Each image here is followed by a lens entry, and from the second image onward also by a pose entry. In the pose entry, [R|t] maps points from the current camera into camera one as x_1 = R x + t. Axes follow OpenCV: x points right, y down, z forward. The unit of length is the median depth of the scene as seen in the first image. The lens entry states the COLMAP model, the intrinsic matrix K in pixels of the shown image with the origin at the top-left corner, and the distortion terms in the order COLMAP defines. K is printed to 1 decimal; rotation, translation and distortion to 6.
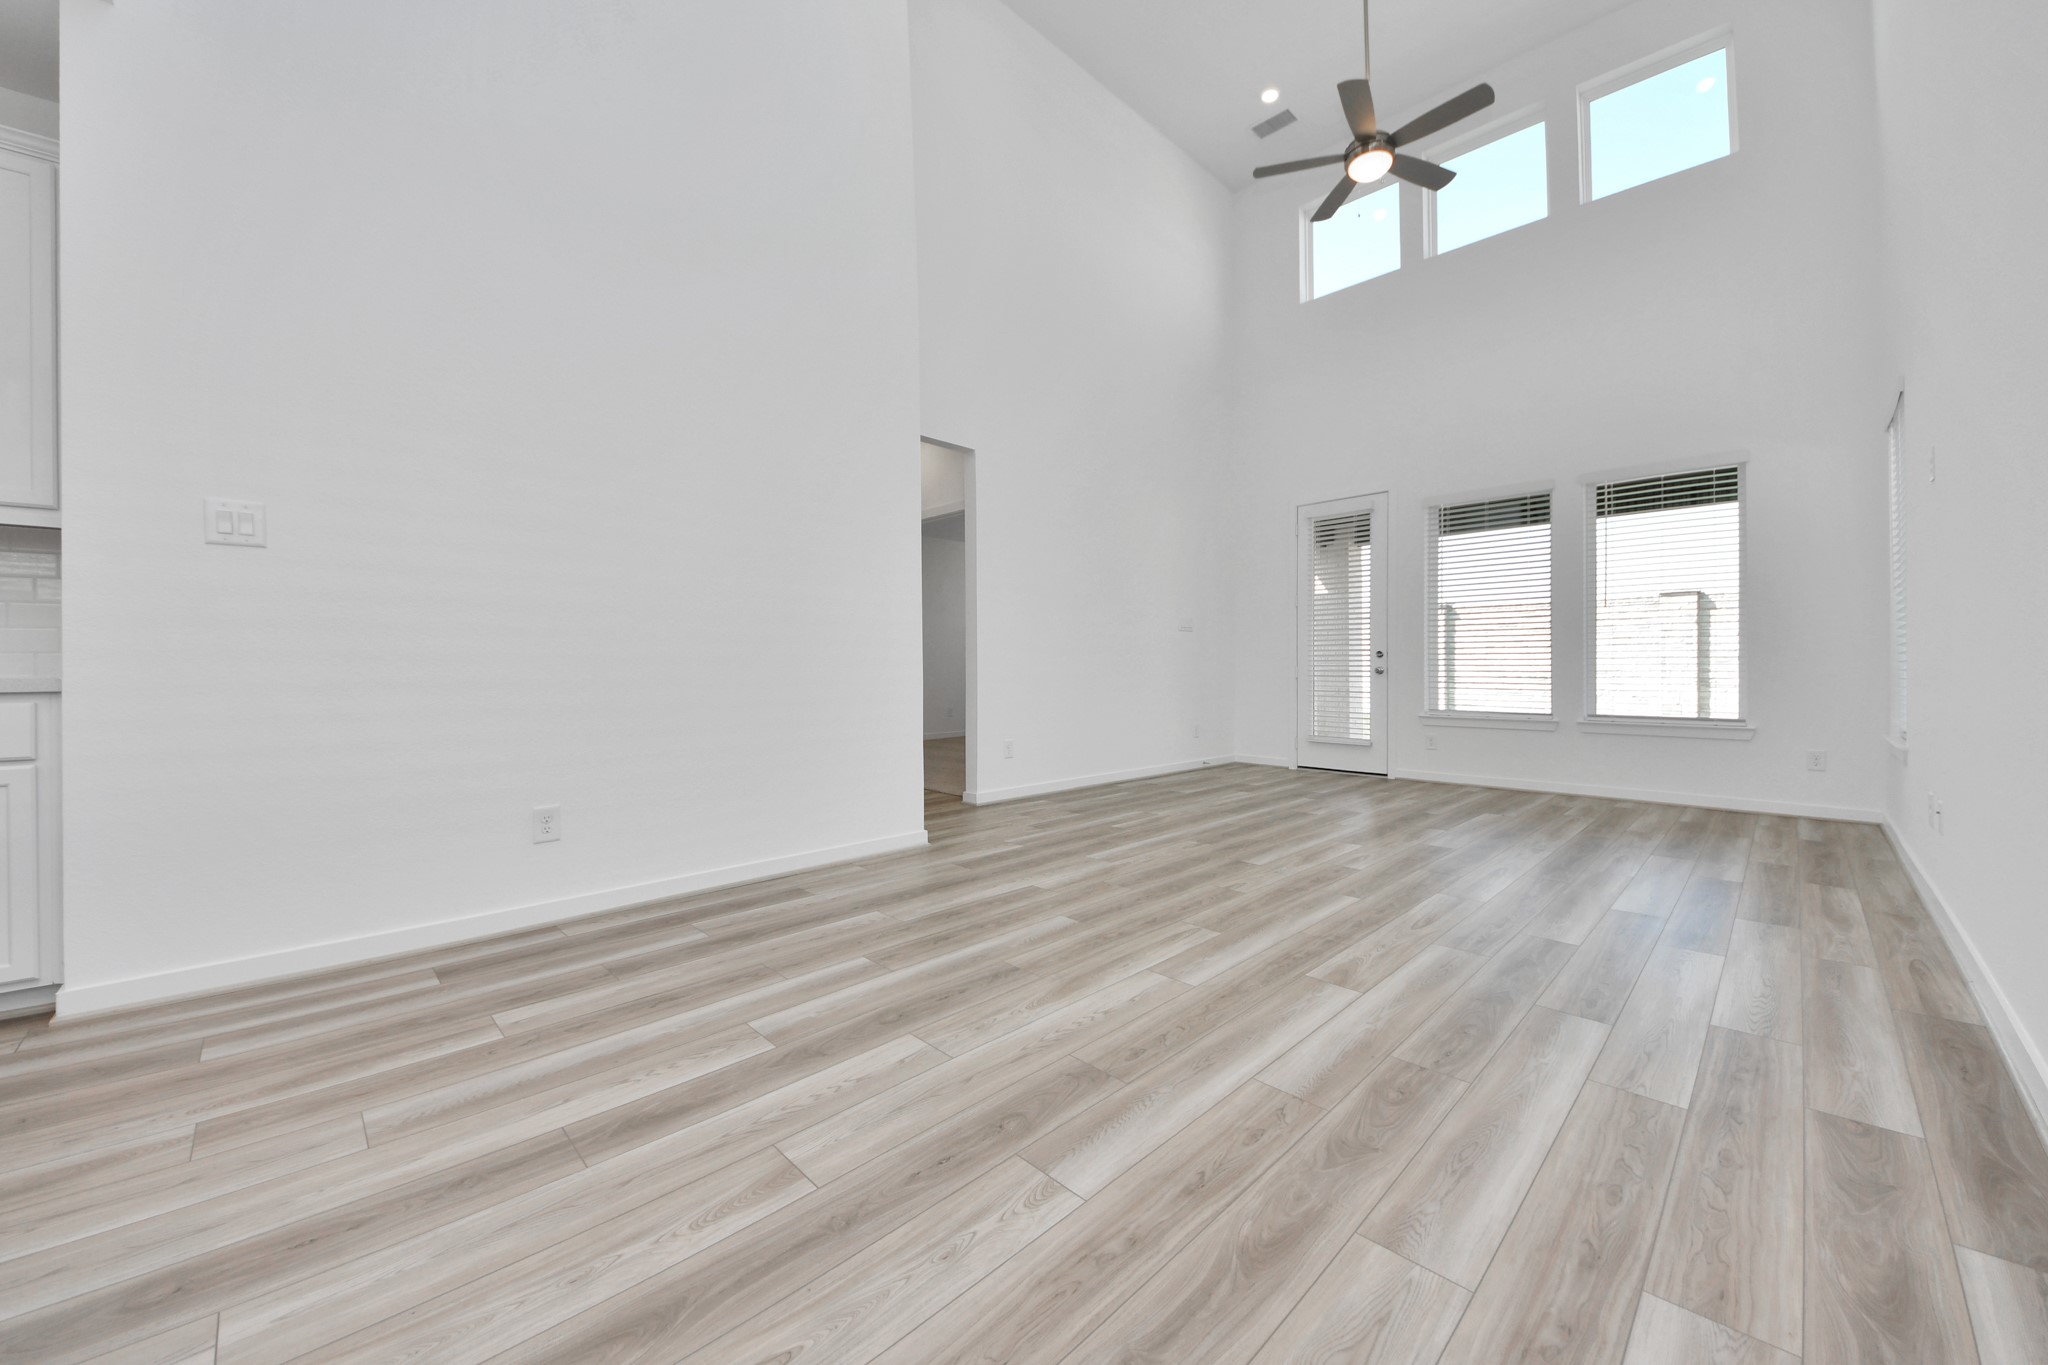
lens RADIAL K [[776.3, 0, 1027.0], [0, 776.3, 673.0], [0, 0, 1]] dist [-0.011250, -0.000690]
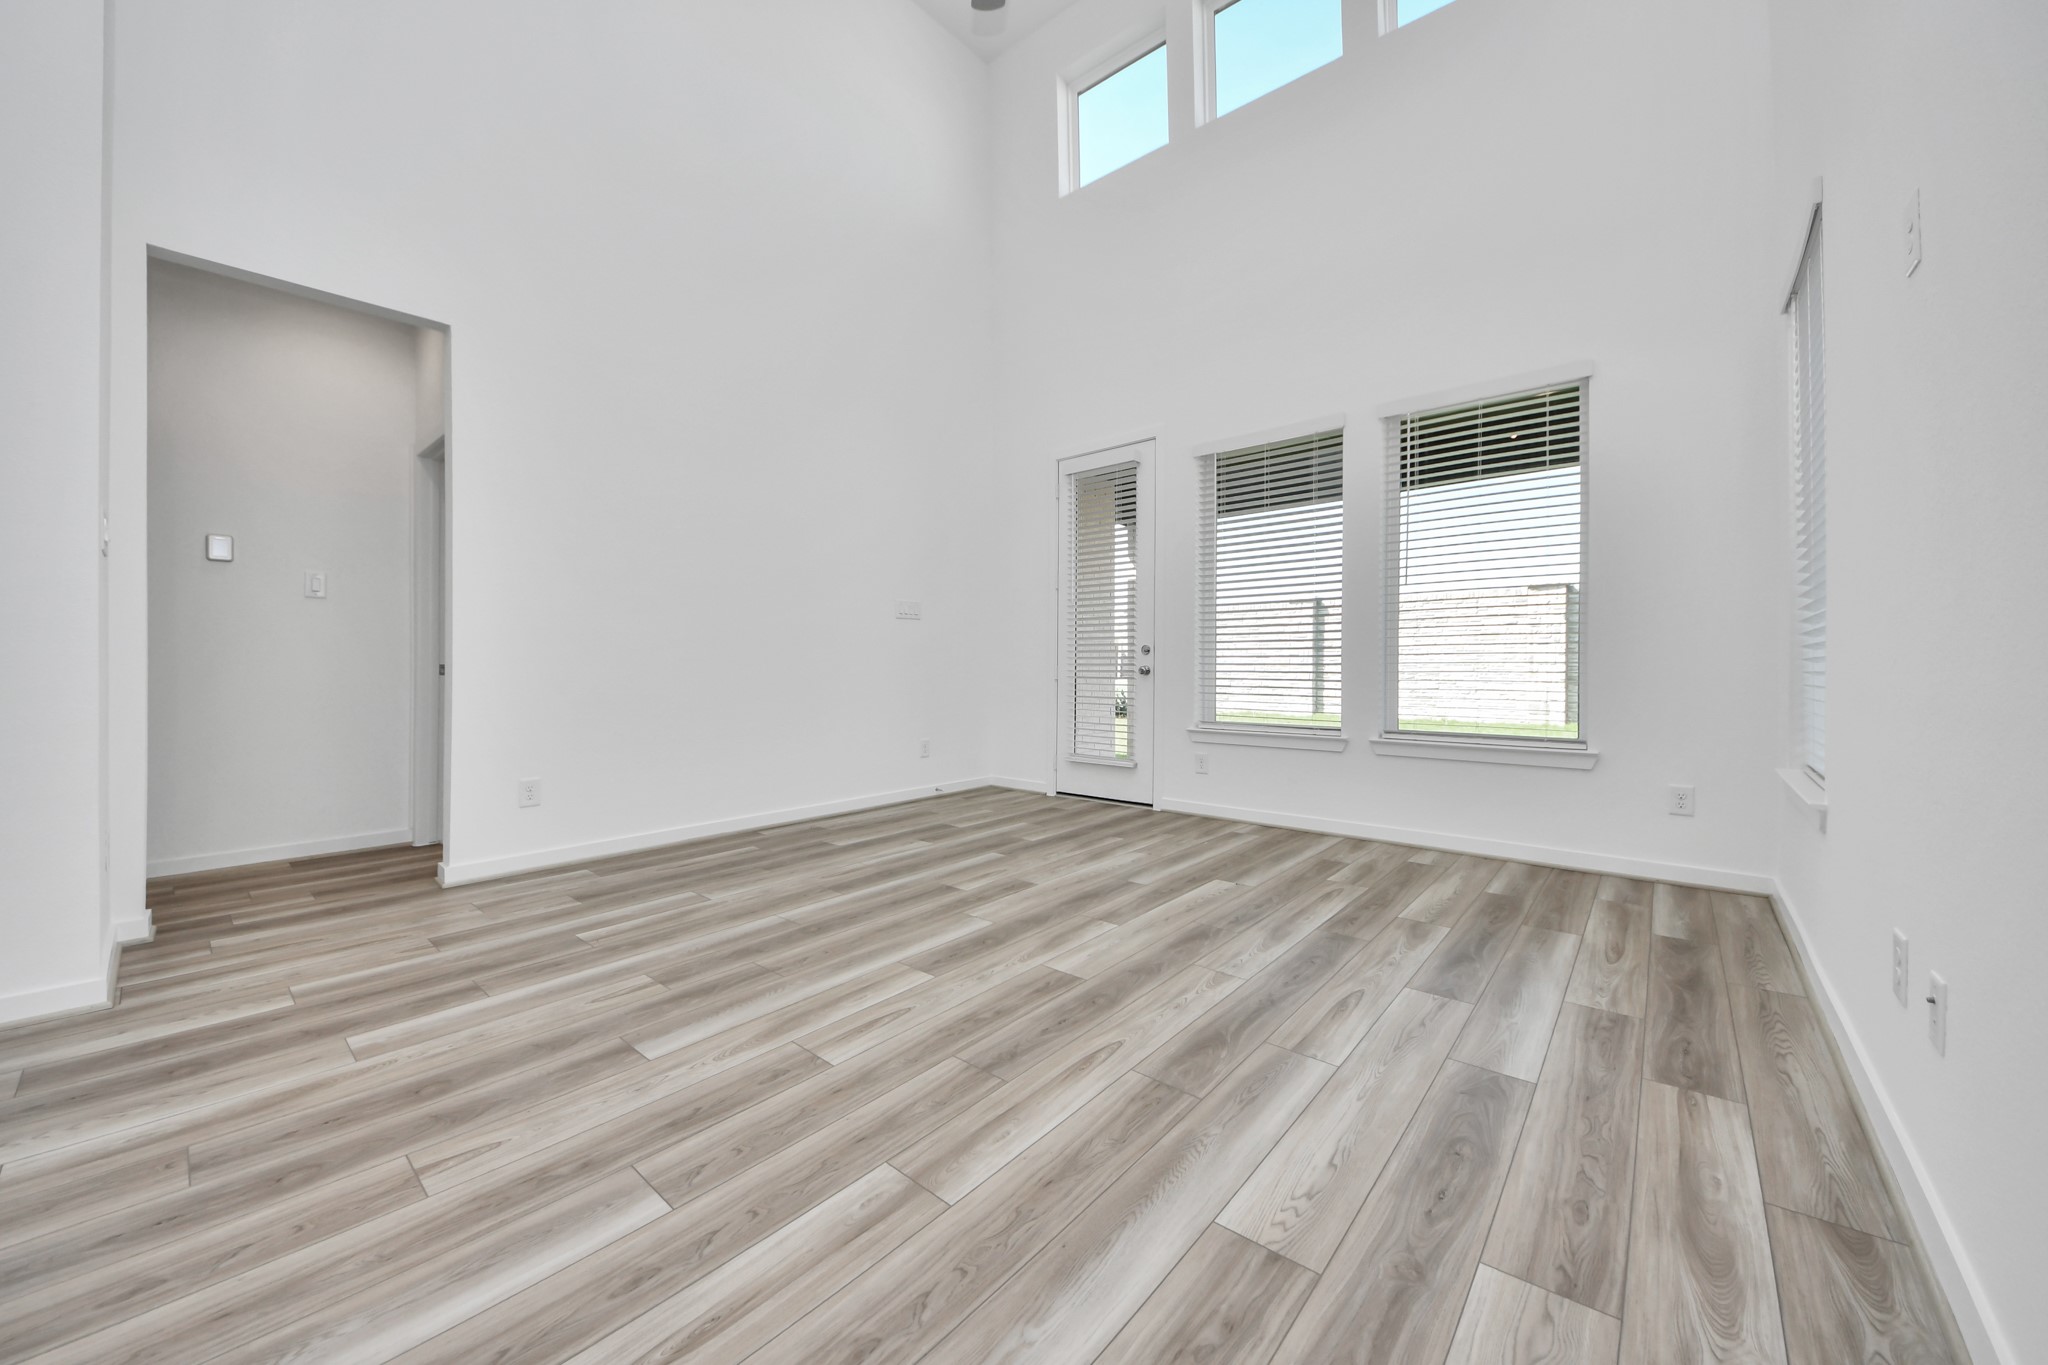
lens RADIAL K [[743.7, 0, 1013.9], [0, 743.7, 679.5], [0, 0, 1]] dist [0.001121, -0.000930]
pose [[0.998036, -0.005763, 0.062385, 0.372343], [0.004814, 0.999871, 0.015354, -0.008733], [-0.062465, -0.015024, 0.997934, 0.354081]]
